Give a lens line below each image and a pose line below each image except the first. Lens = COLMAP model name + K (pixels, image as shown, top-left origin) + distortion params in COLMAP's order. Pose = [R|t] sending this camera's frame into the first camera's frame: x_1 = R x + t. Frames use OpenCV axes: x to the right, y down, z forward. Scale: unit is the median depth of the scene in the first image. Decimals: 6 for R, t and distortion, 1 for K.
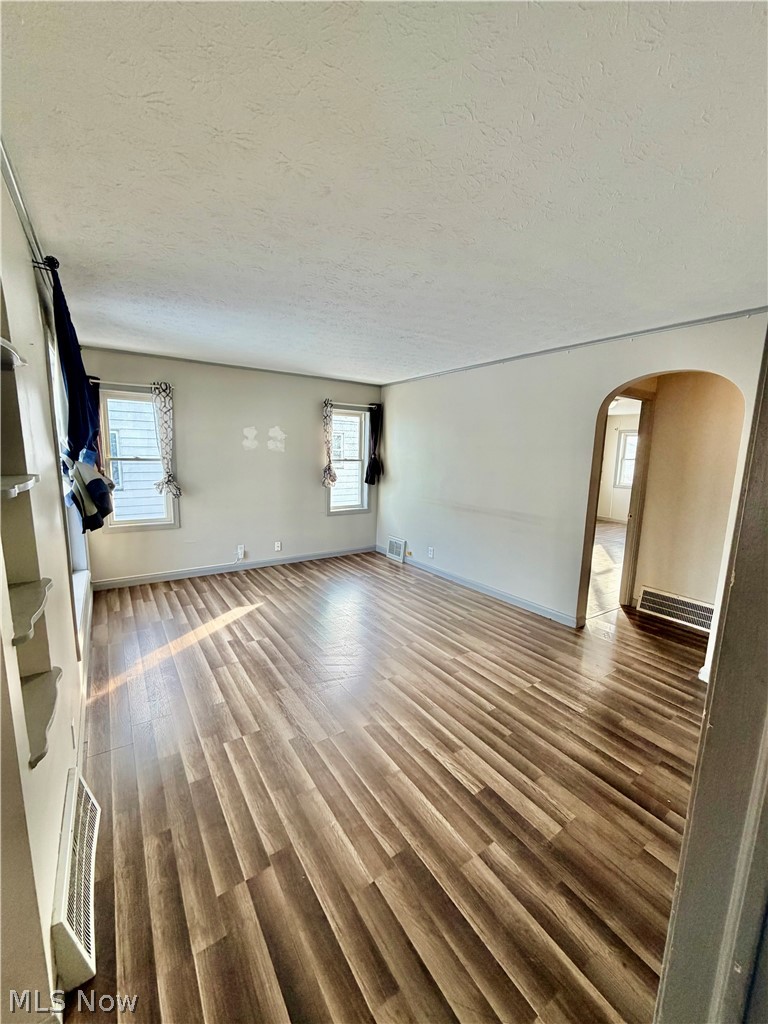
lens RADIAL K [[408.3, 0, 383.9], [0, 408.3, 511.7], [0, 0, 1]] dist [-0.001450, -0.000022]
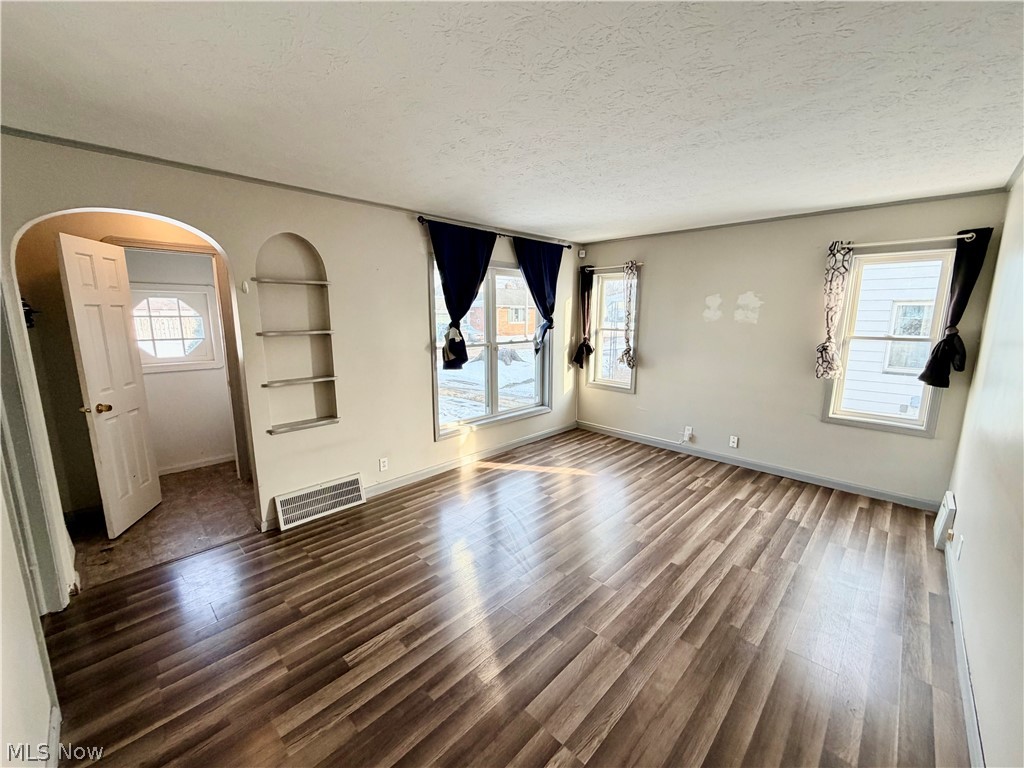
lens RADIAL K [[408.3, 0, 509.0], [0, 408.3, 384.2], [0, 0, 1]] dist [-0.001450, -0.000022]
pose [[0.190305, 0.142893, -0.971270, 0.473087], [-0.149179, 0.982070, 0.115253, -0.059751], [0.970325, 0.122959, 0.208209, 0.441381]]
